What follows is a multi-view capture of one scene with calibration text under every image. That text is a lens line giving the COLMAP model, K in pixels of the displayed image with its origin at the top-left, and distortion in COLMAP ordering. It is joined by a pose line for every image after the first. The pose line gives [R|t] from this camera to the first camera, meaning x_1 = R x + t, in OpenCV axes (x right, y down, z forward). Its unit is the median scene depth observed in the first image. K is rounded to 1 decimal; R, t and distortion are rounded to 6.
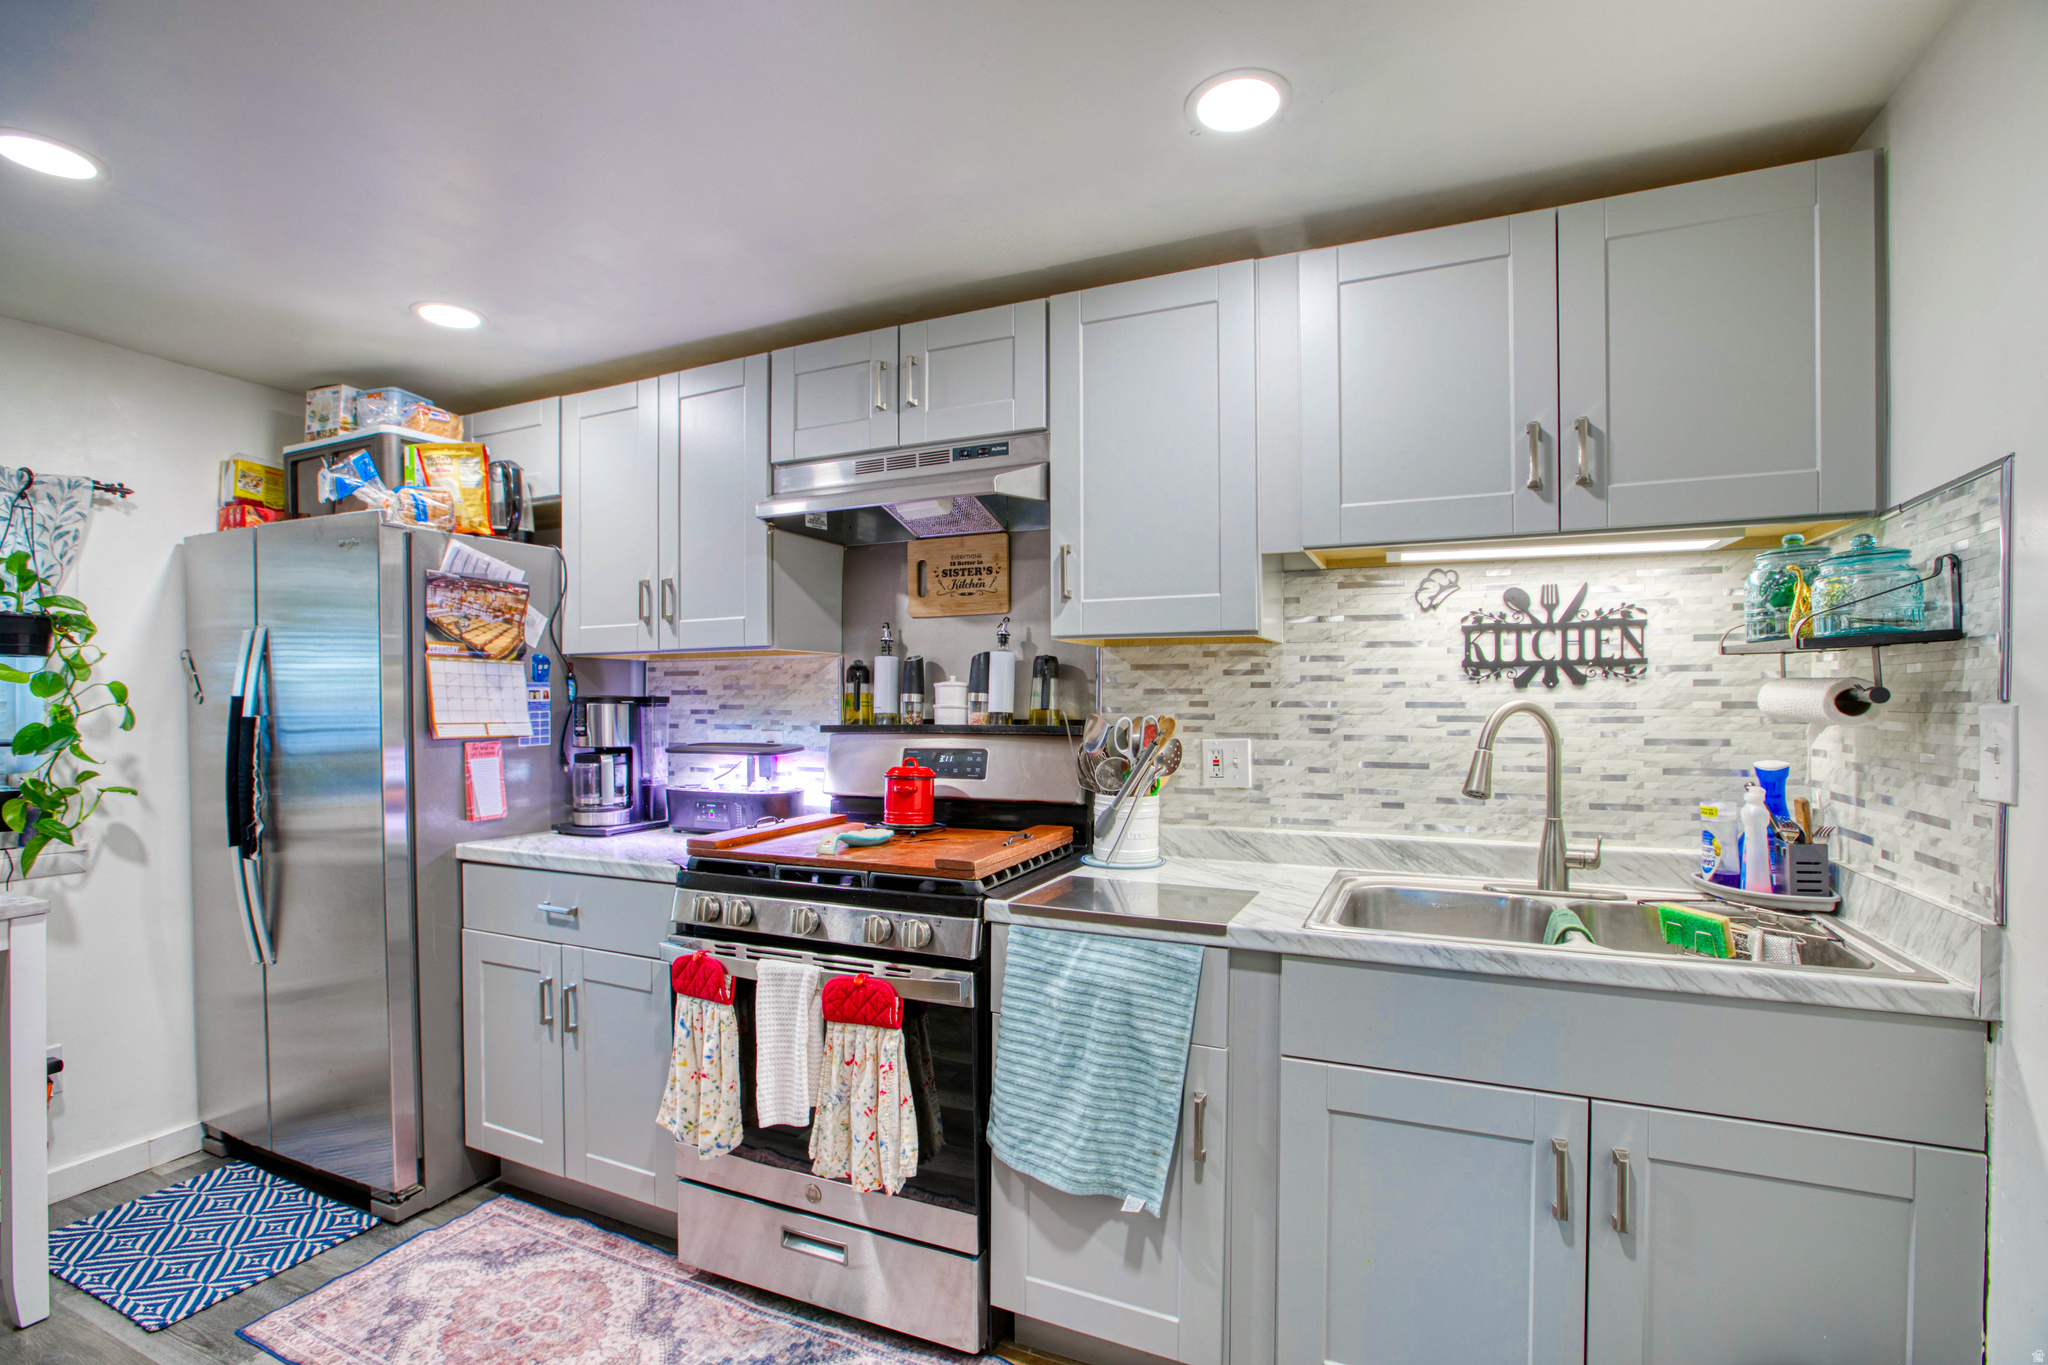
lens RADIAL K [[933.4, 0, 1024.0], [0, 933.4, 682.5], [0, 0, 1]] dist [-0.044235, 0.014838]
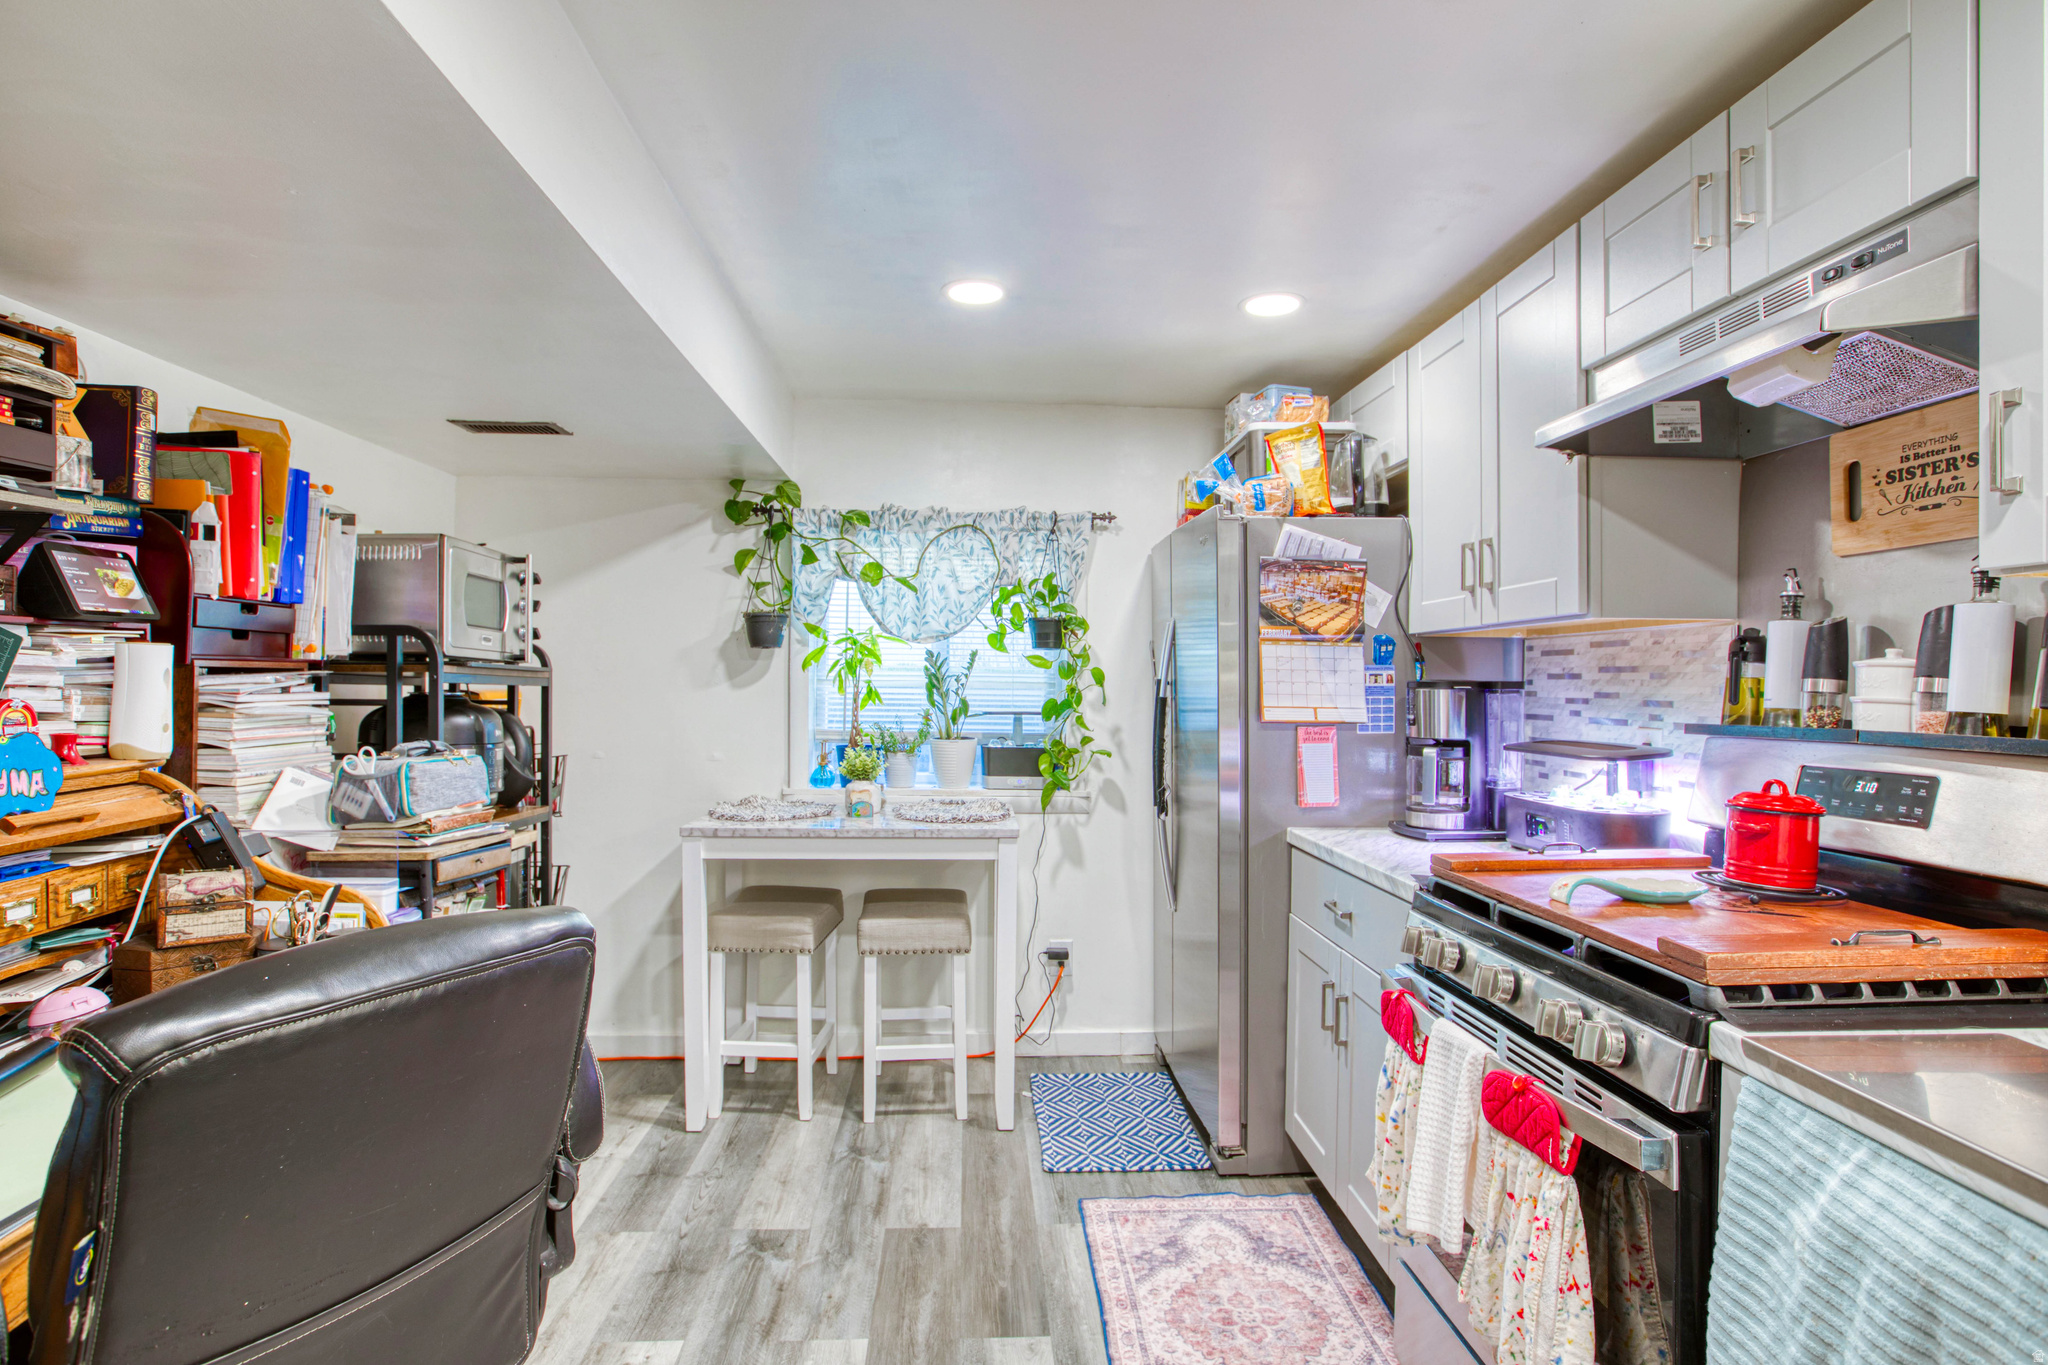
lens RADIAL K [[1034.4, 0, 1026.7], [0, 1034.4, 665.6], [0, 0, 1]] dist [-0.056584, 0.027976]
pose [[0.466208, -0.007864, -0.884640, 0.238371], [0.007842, 0.999958, -0.004756, 0.002364], [0.884640, -0.004720, 0.466250, 0.221230]]
